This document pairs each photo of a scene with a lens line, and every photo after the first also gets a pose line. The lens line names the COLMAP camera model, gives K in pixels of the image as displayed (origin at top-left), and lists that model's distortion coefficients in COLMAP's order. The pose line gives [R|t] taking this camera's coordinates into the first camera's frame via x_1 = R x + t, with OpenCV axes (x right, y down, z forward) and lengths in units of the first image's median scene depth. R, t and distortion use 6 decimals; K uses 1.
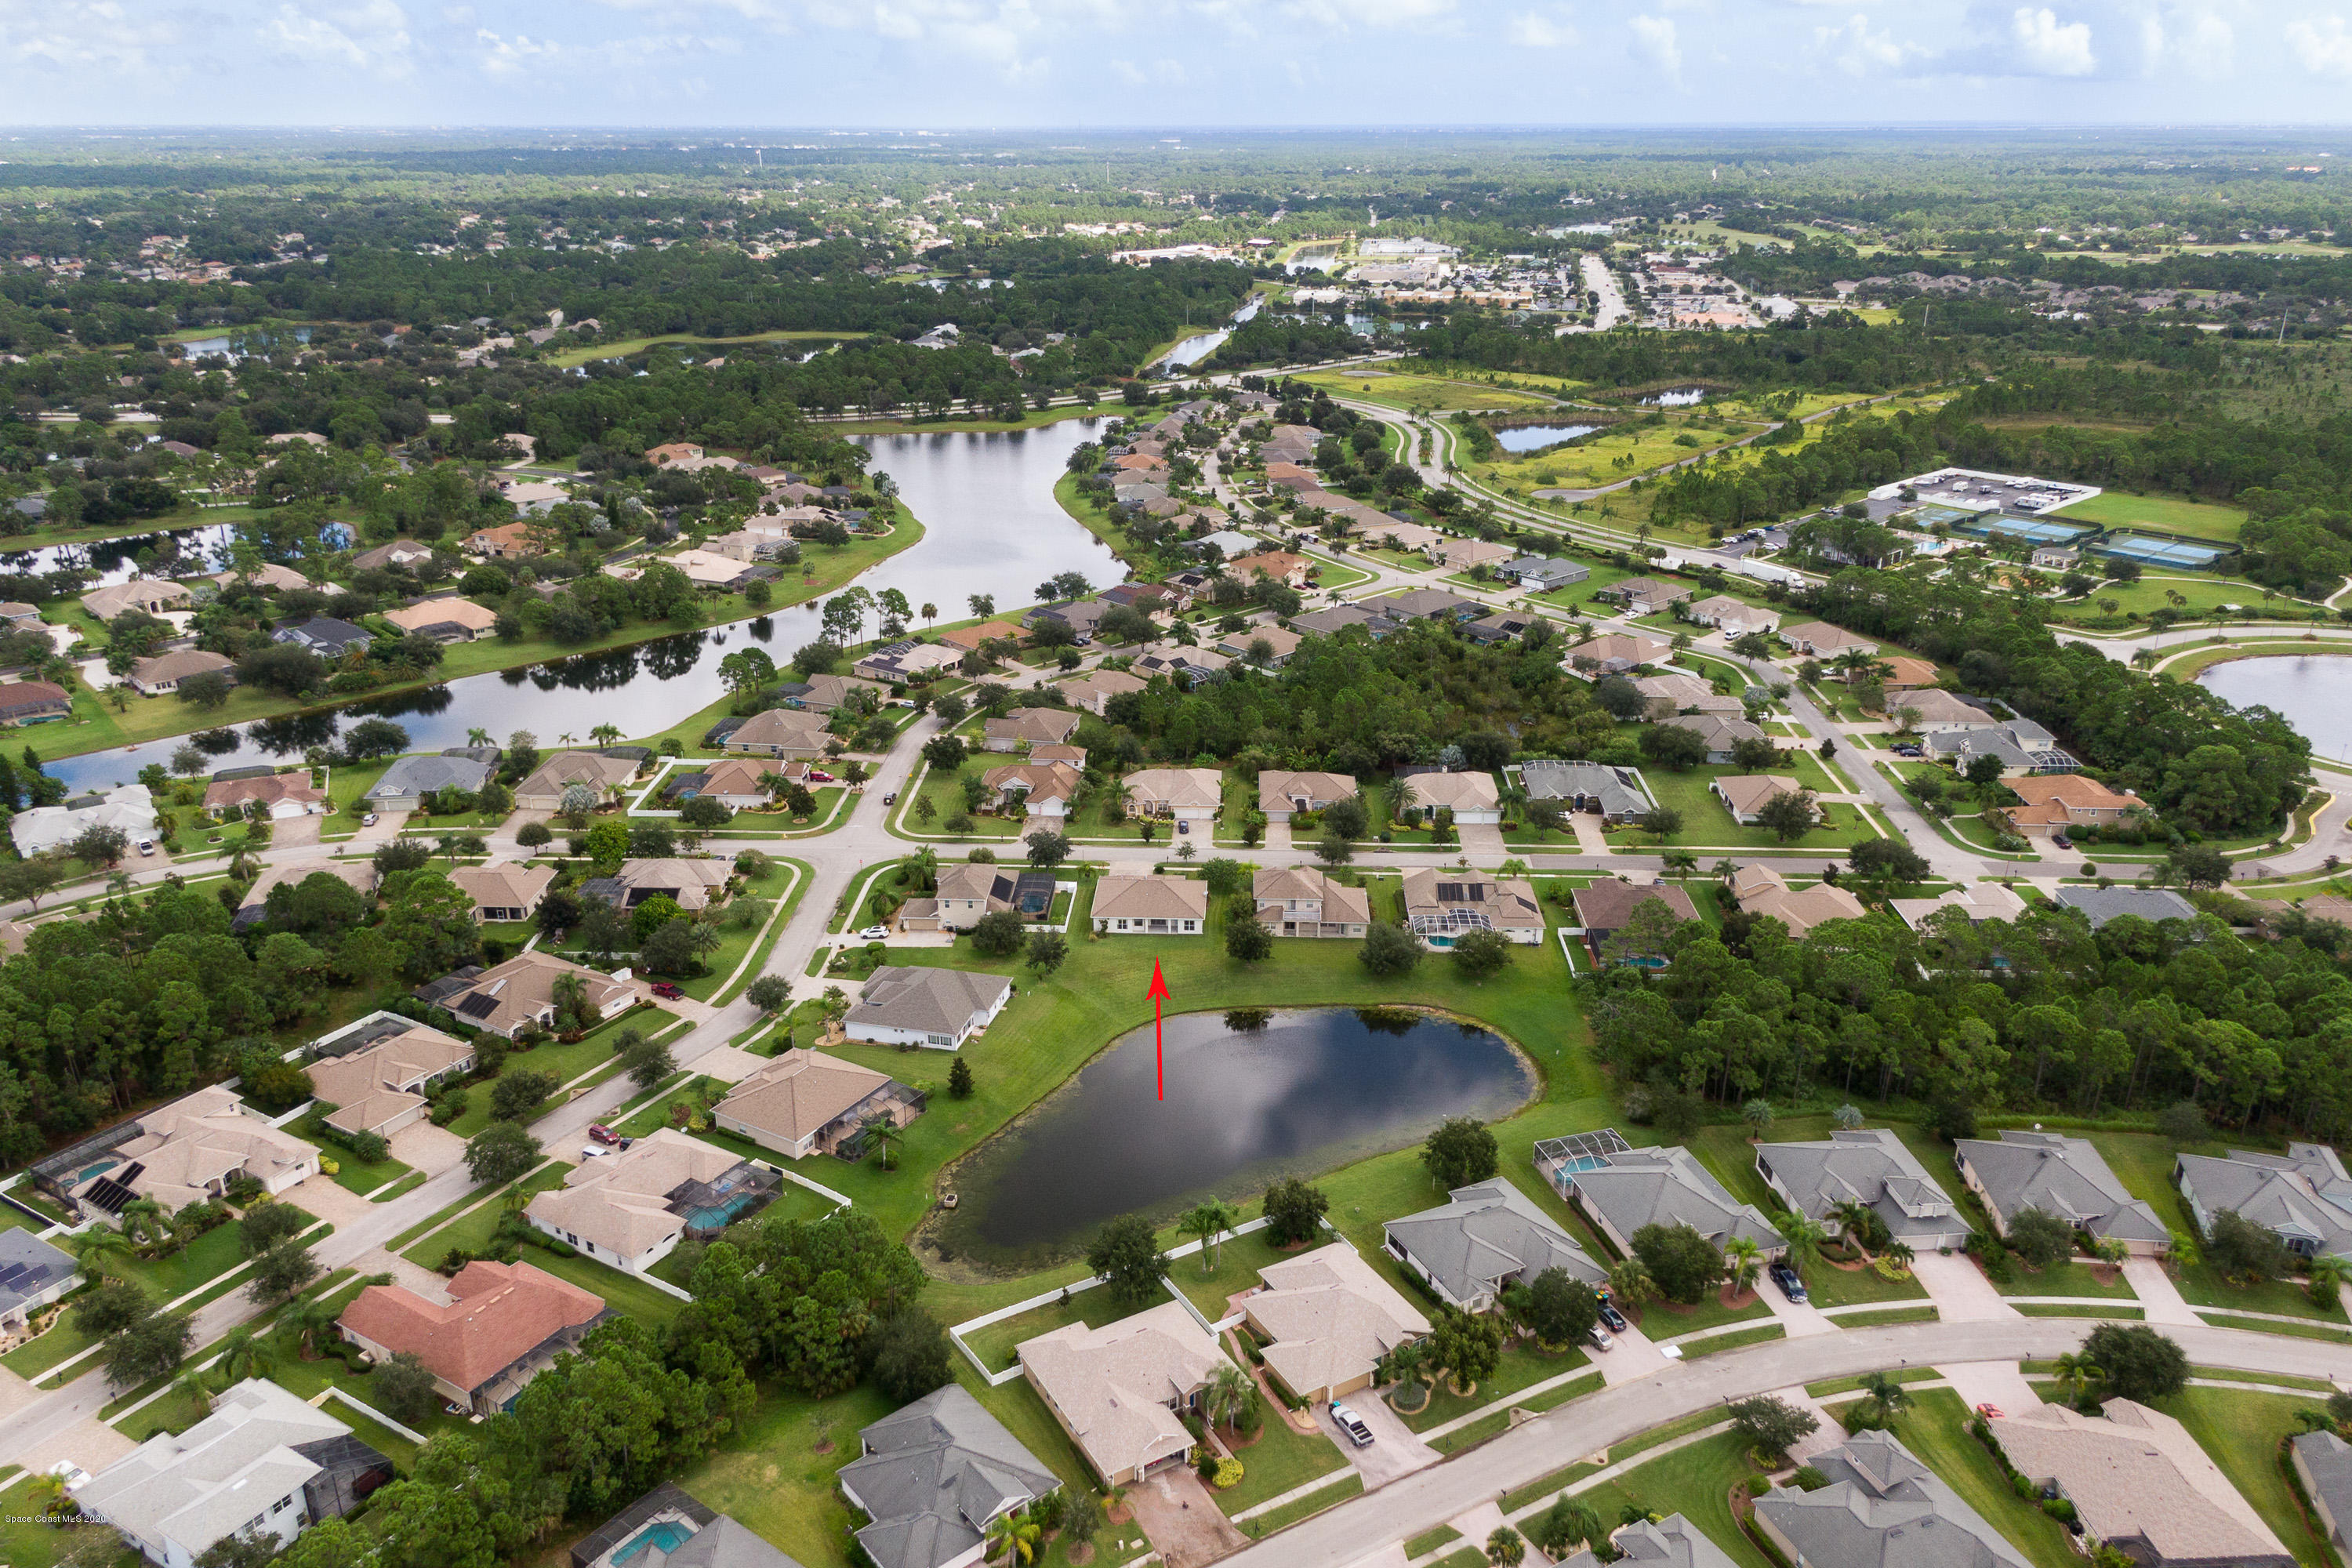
lens RADIAL K [[1760.2, 0, 1287.9], [0, 1760.2, 832.0], [0, 0, 1]] dist [0.050876, -0.051168]
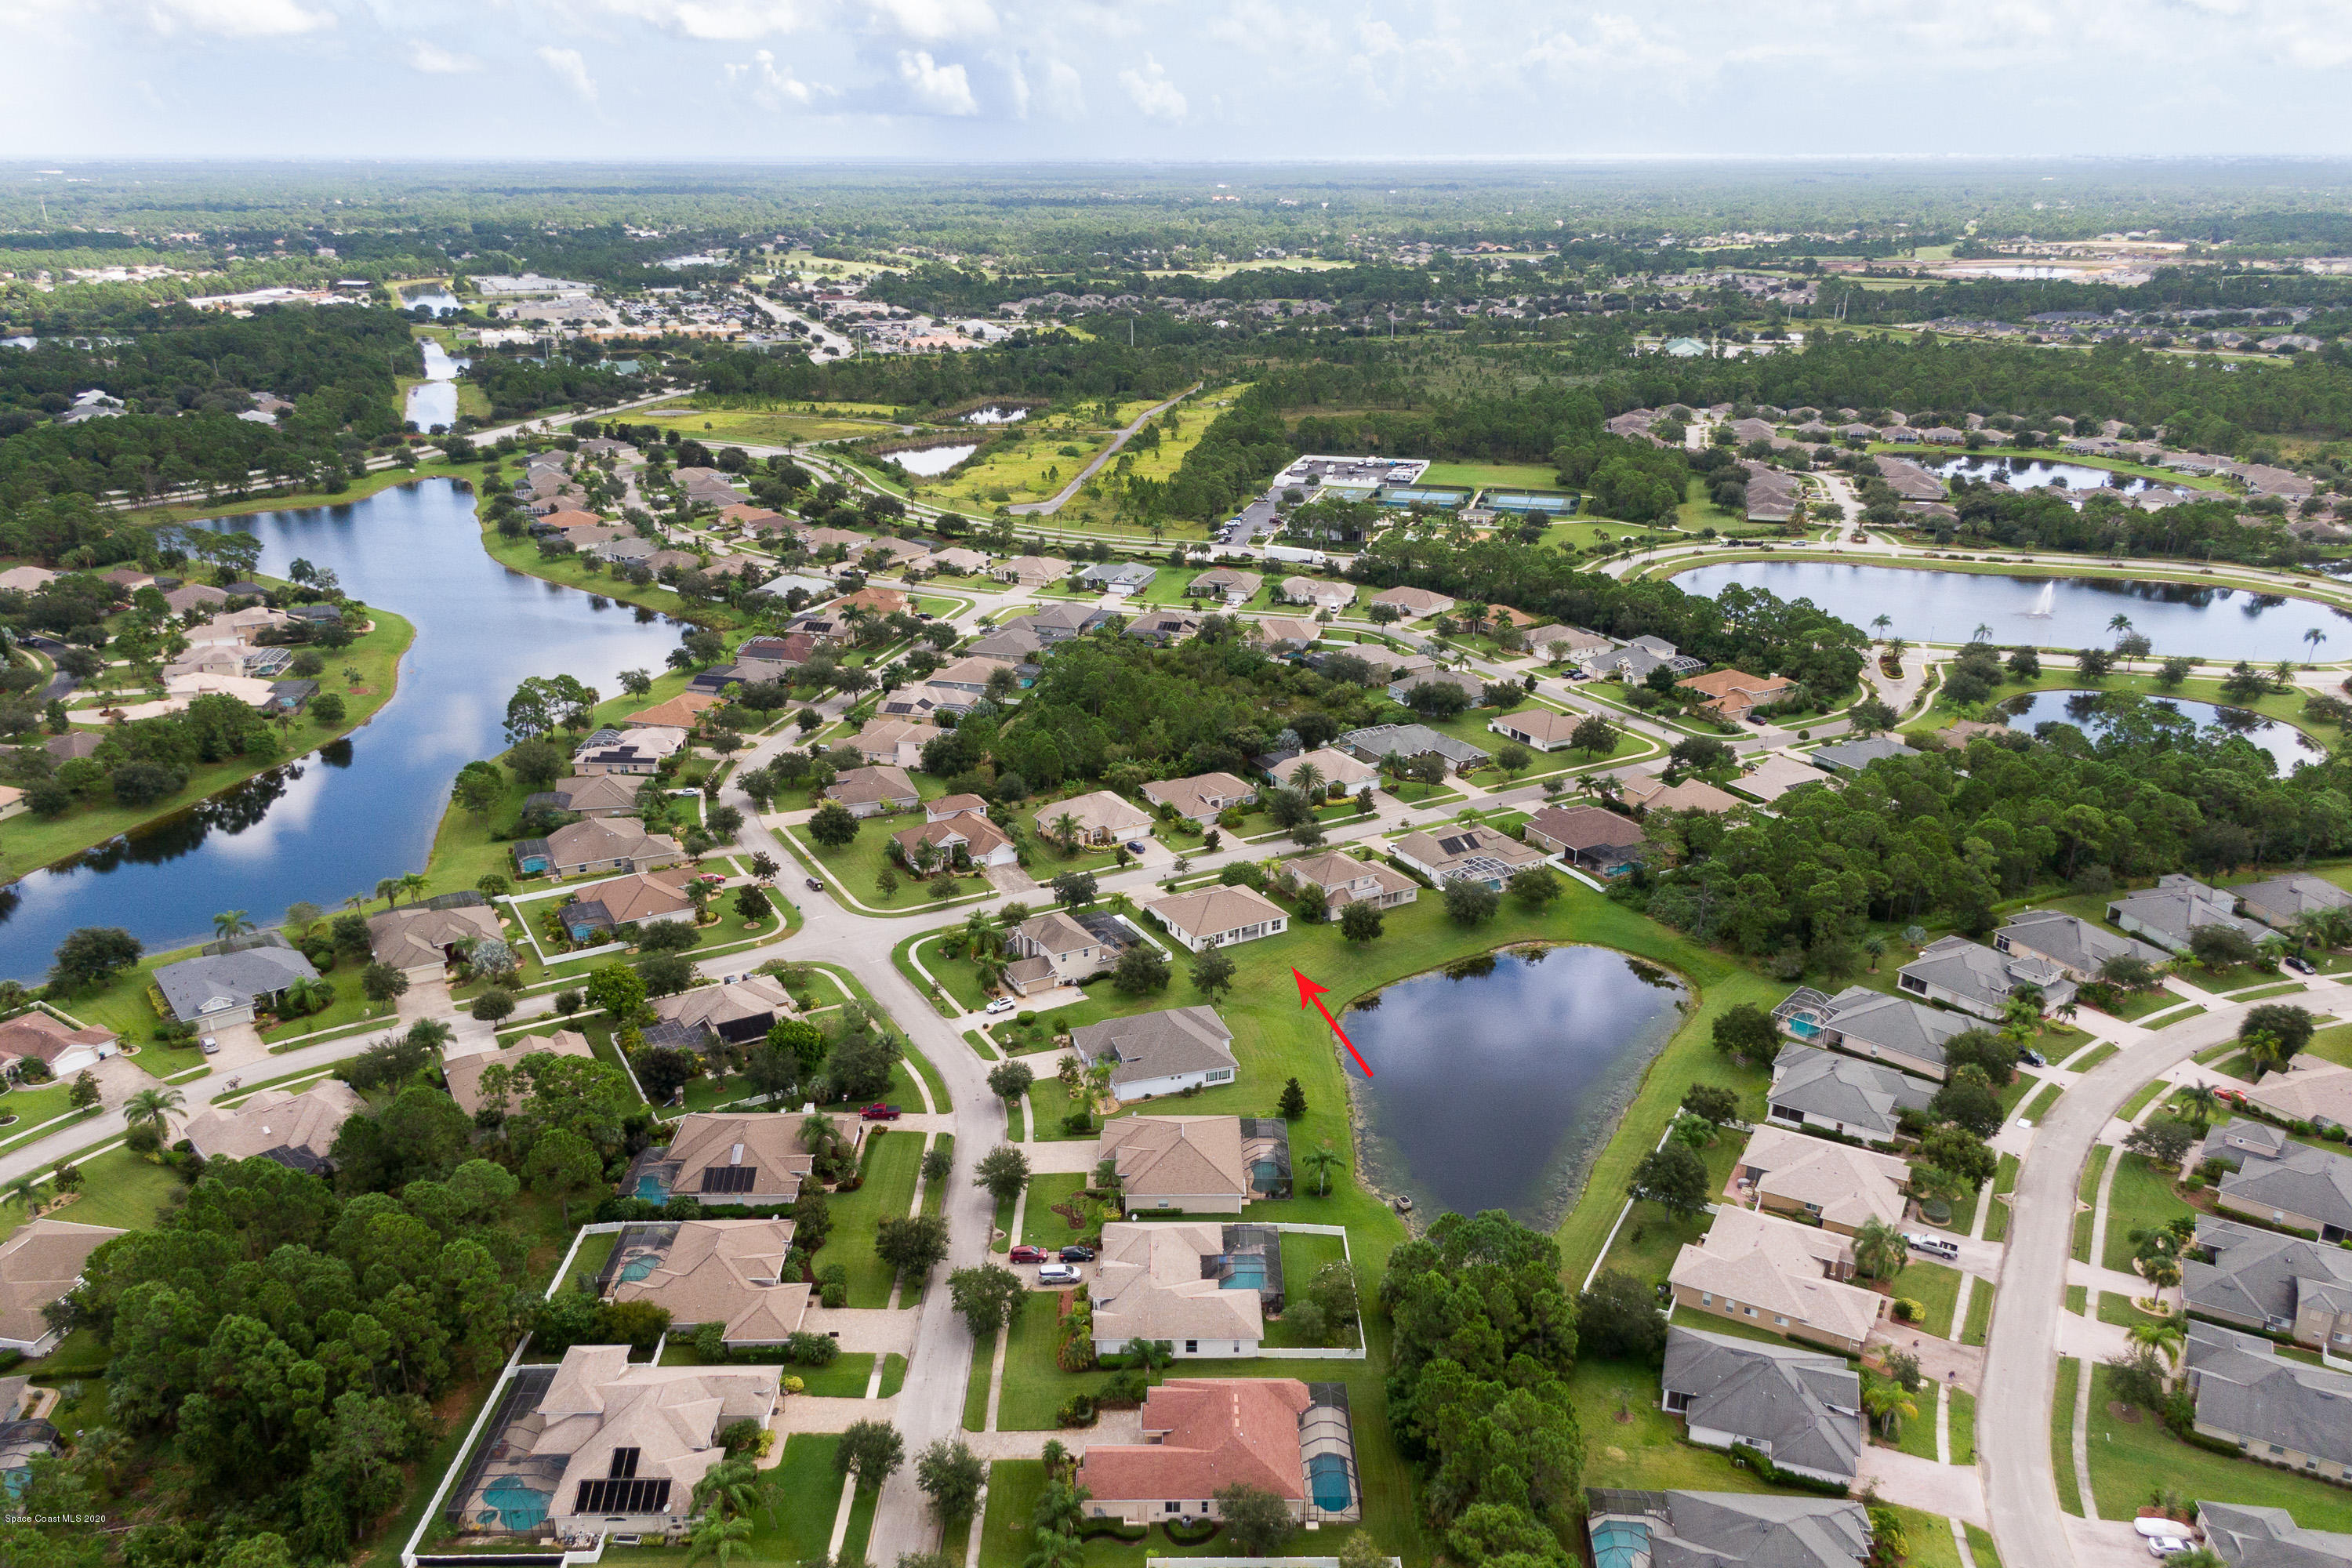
lens RADIAL K [[1760.2, 0, 1287.9], [0, 1760.2, 832.0], [0, 0, 1]] dist [0.050876, -0.051168]
pose [[0.843706, -0.192275, 0.501190, -0.459642], [0.200758, 0.978919, 0.037592, -0.029914], [-0.497852, 0.068901, 0.864520, 0.104590]]
